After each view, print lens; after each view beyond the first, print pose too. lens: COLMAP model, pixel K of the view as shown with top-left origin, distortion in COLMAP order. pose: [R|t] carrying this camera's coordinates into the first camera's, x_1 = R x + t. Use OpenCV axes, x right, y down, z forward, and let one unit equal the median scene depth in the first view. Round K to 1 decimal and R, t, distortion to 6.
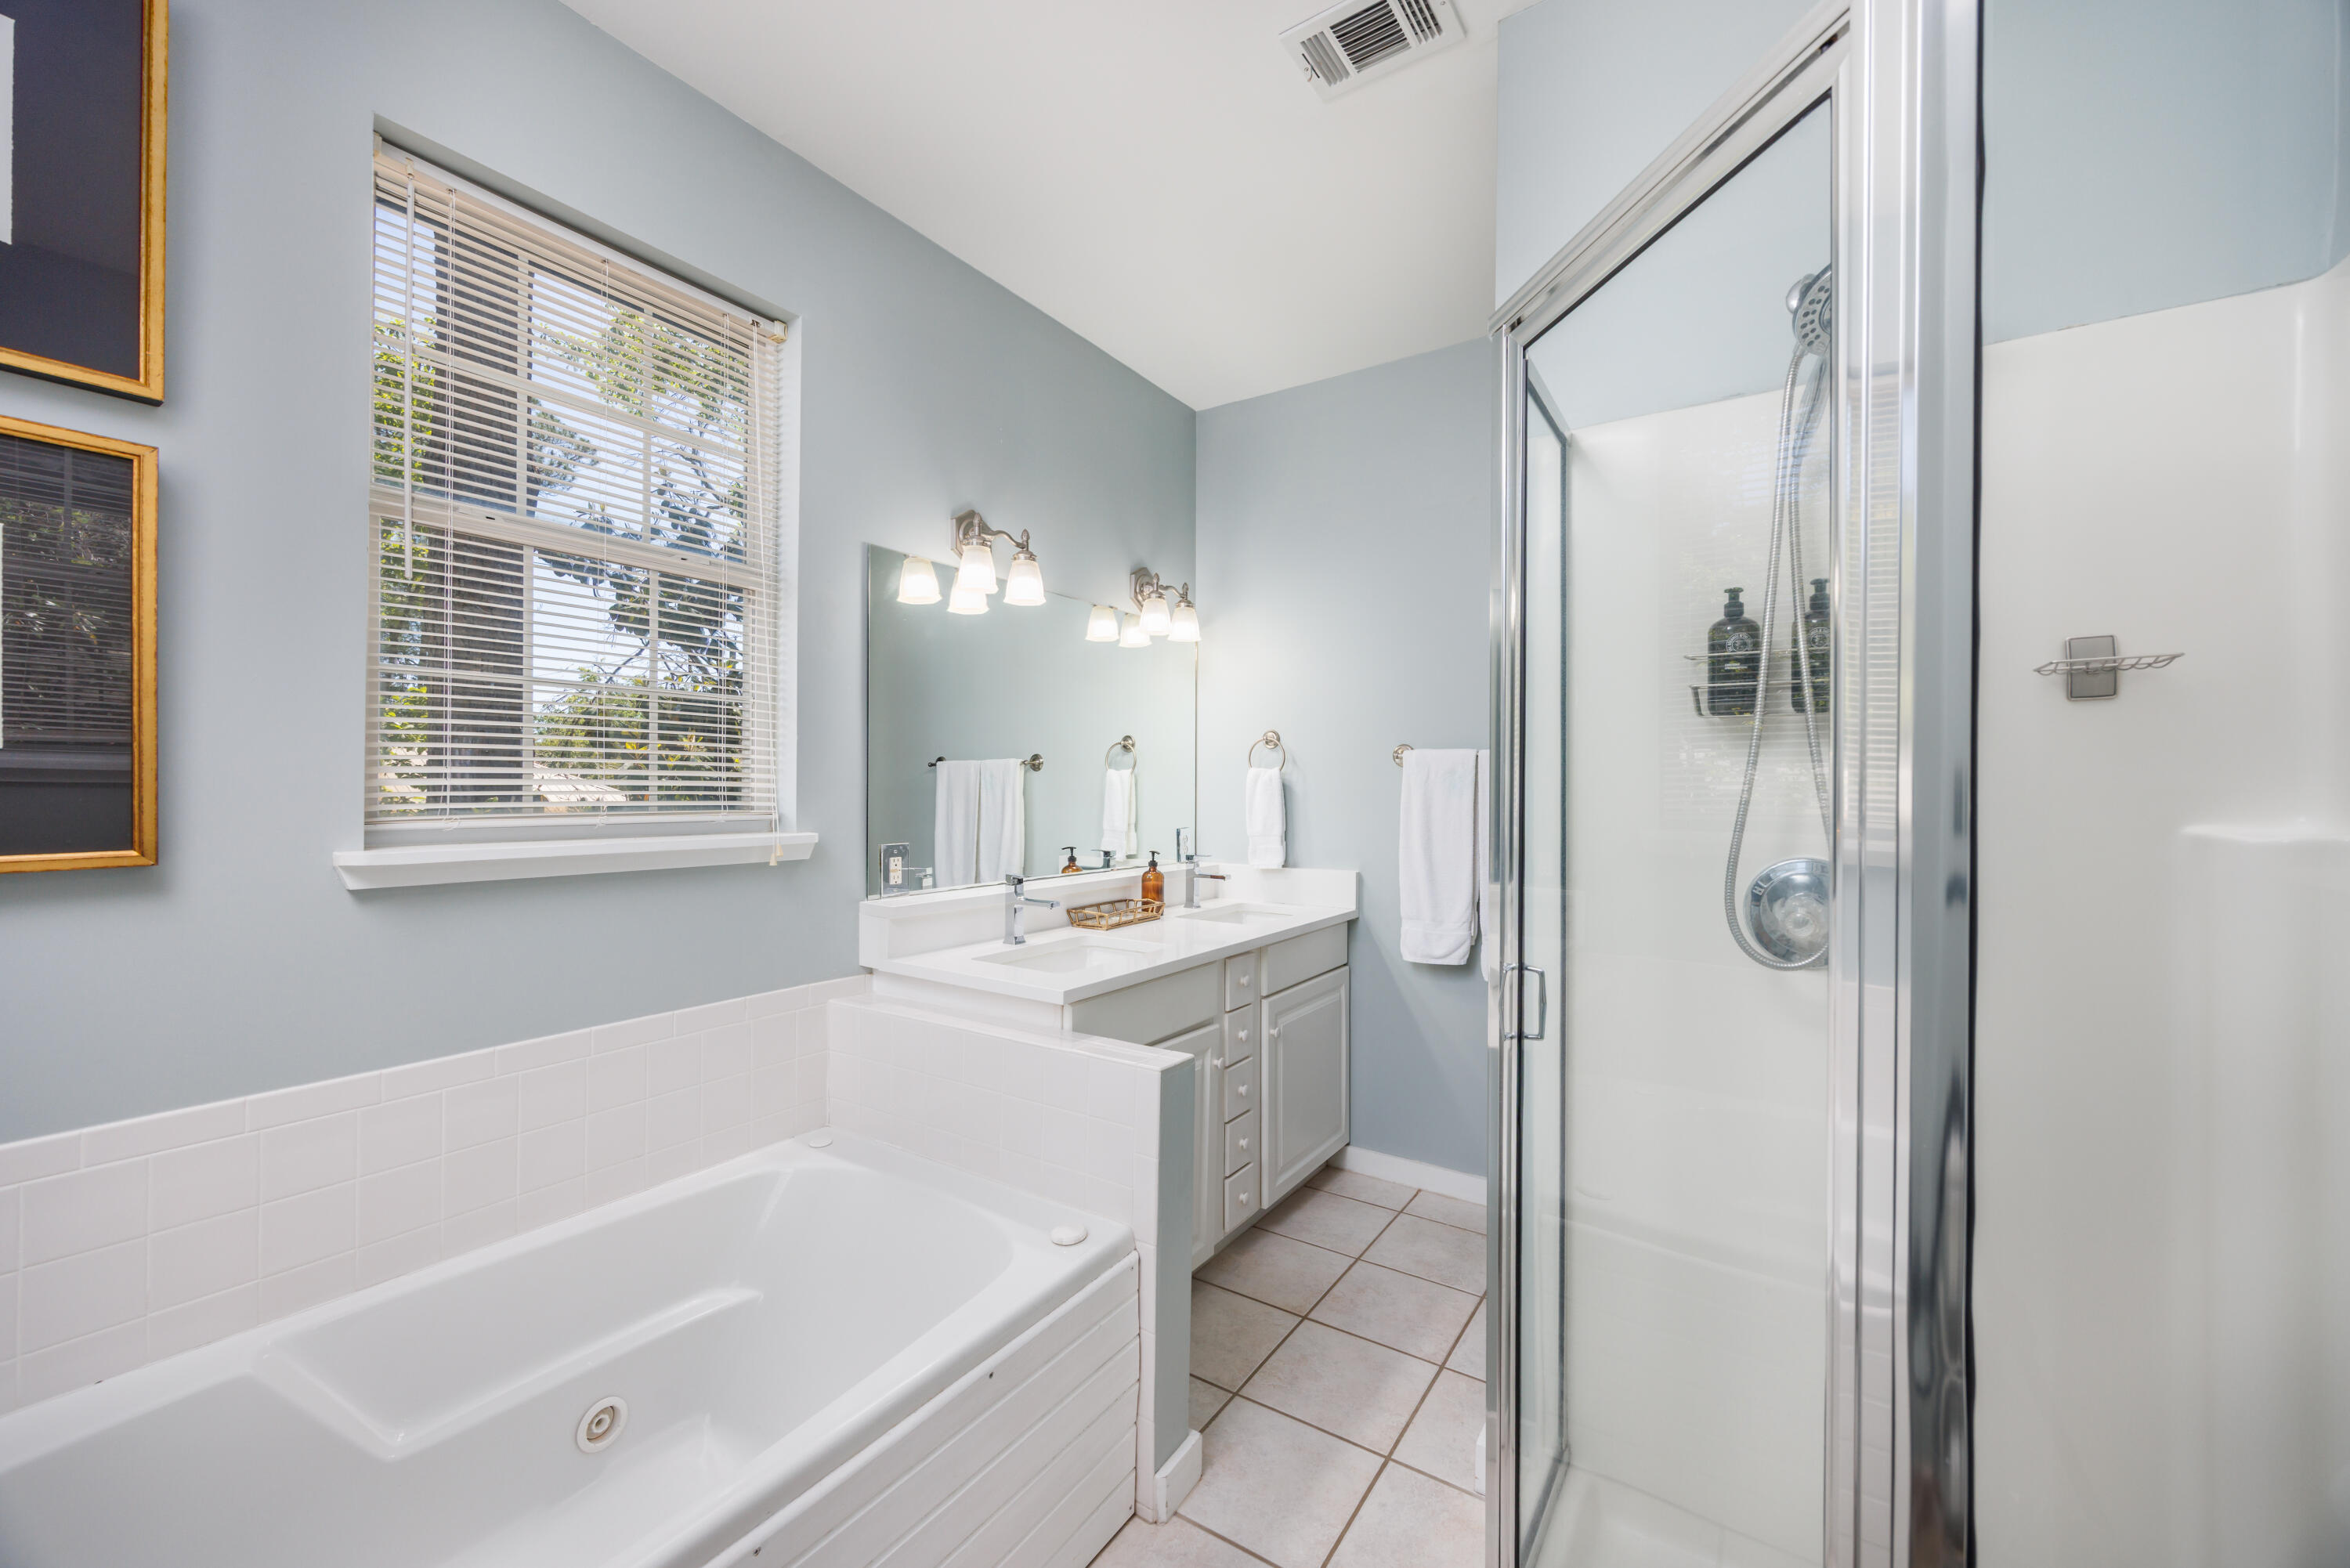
lens RADIAL K [[912.7, 0, 1175.0], [0, 912.7, 784.0], [0, 0, 1]] dist [-0.000336, -0.000034]
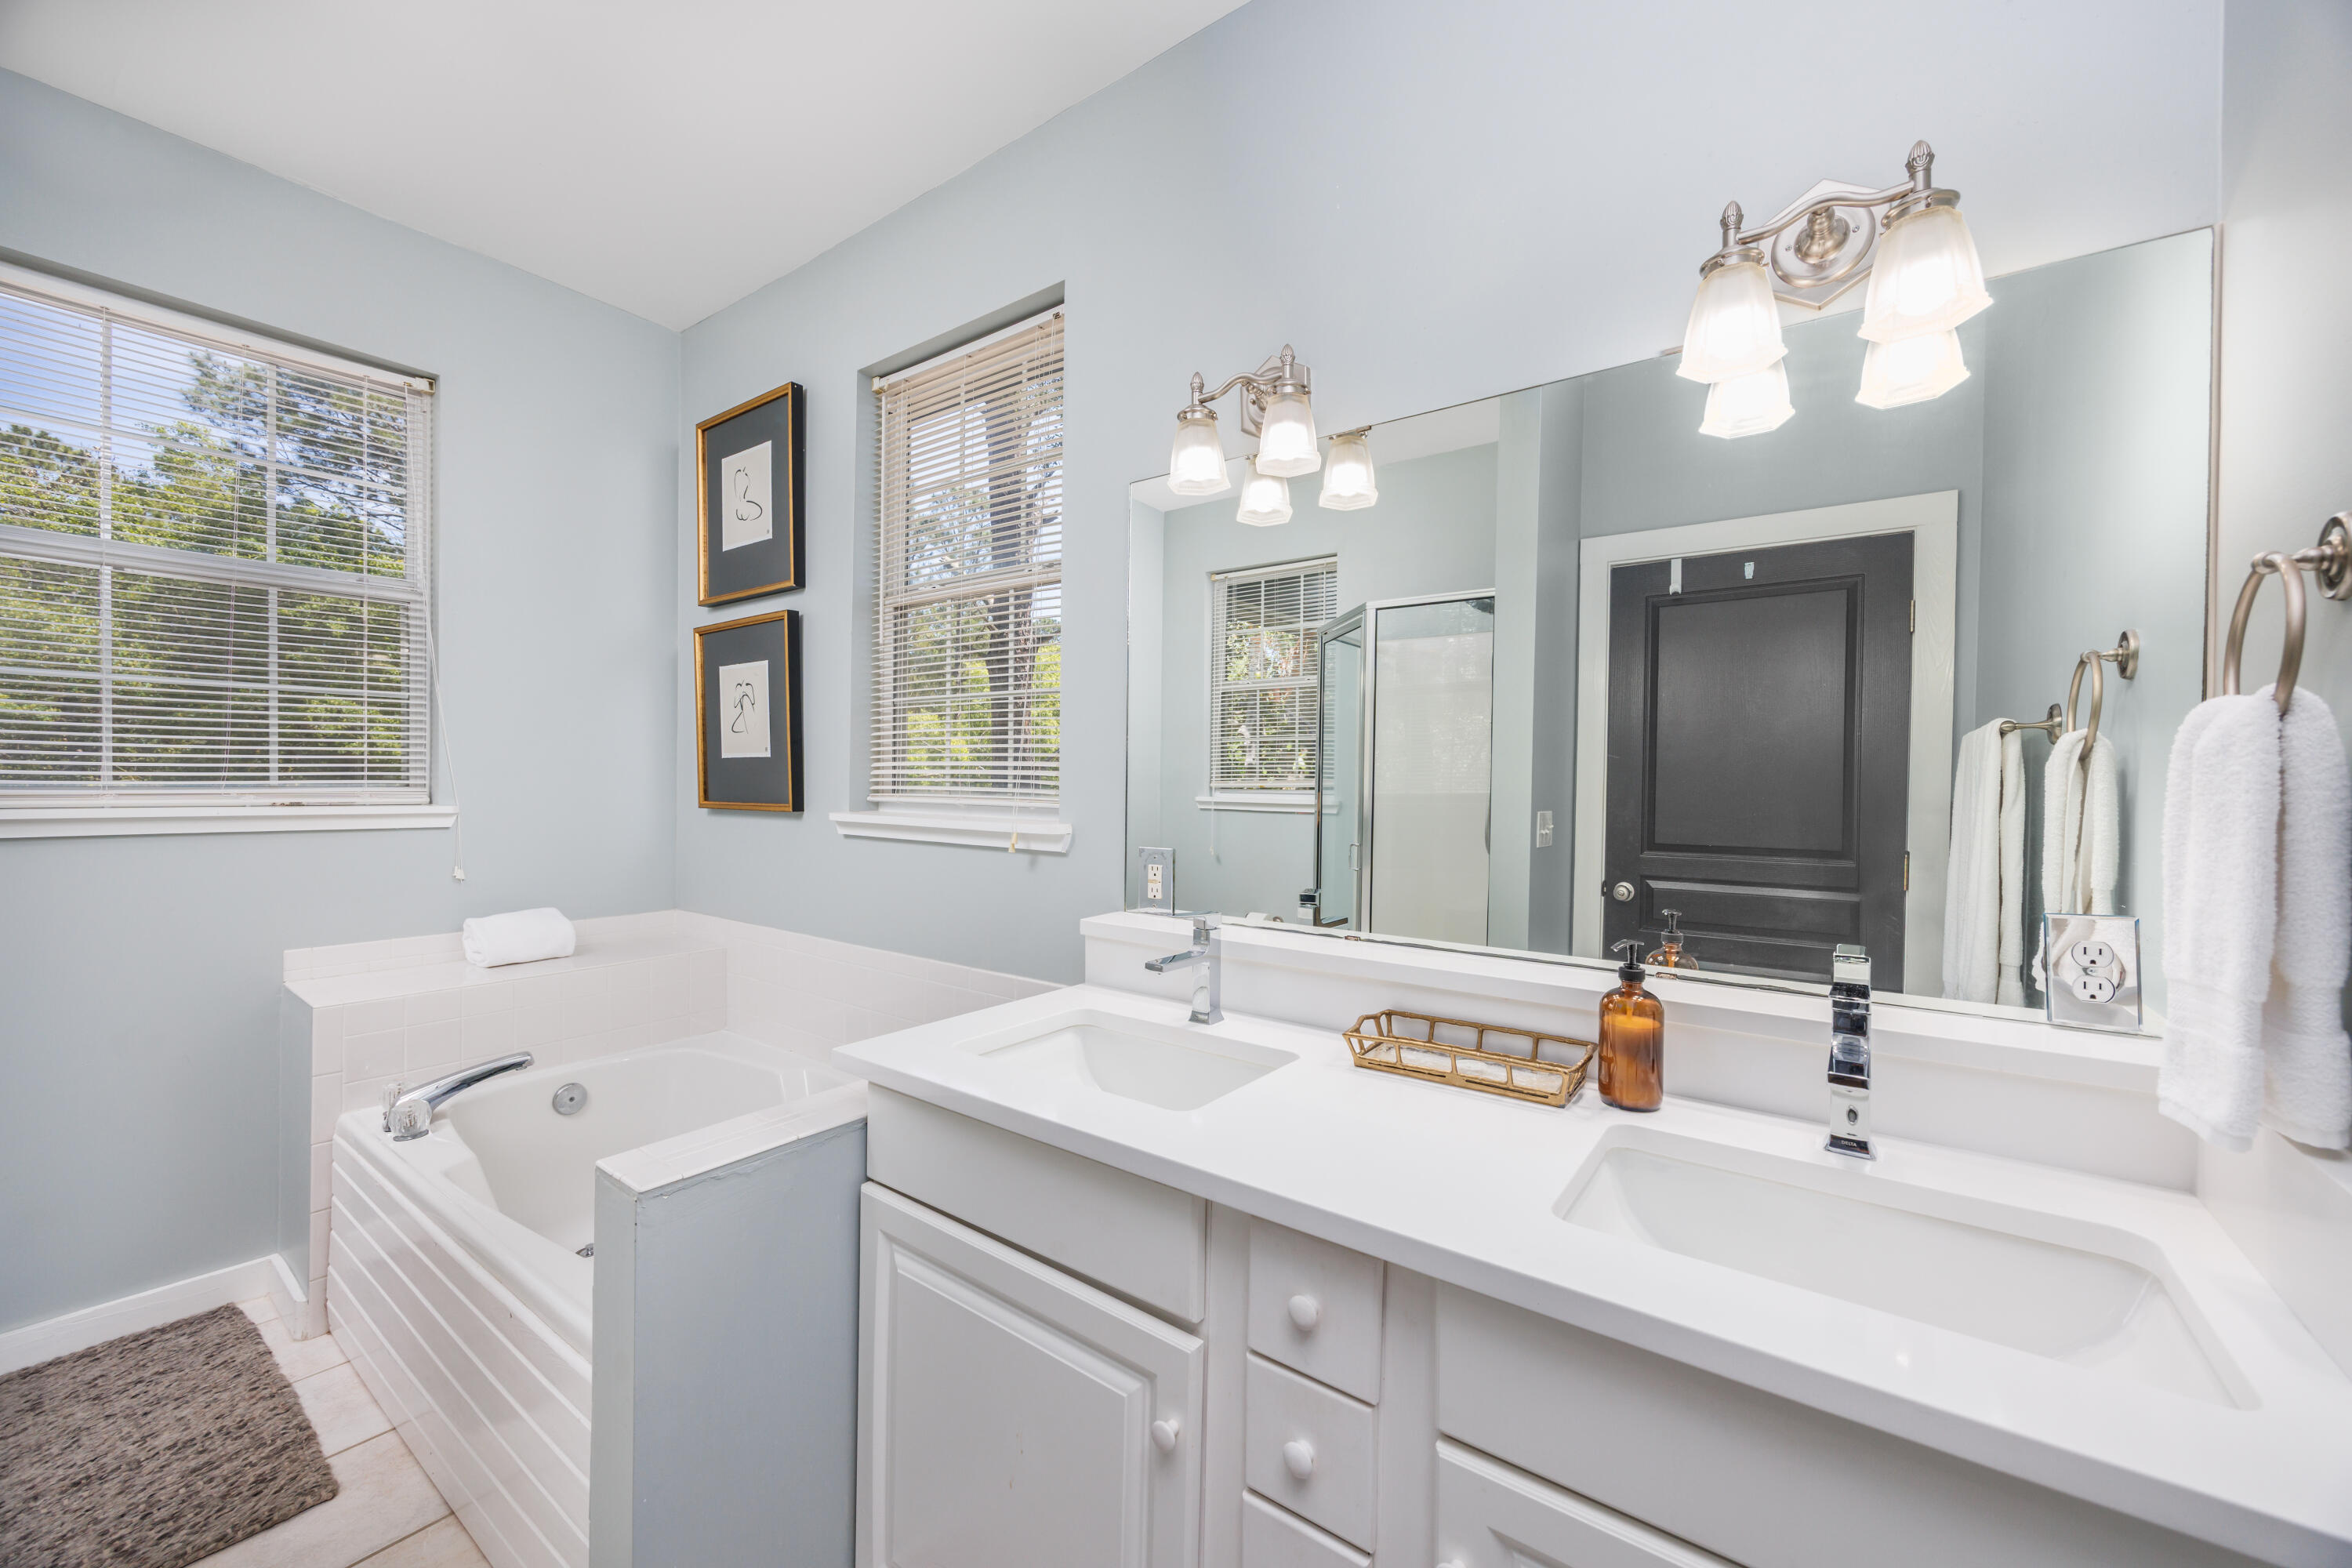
lens RADIAL K [[913.6, 0, 1176.0], [0, 913.6, 784.0], [0, 0, 1]] dist [-0.000336, -0.000034]
pose [[-0.041325, -0.012285, -0.999070, 0.439350], [-0.021184, 0.999710, -0.011416, 0.018125], [0.998921, 0.020692, -0.041573, 0.981551]]
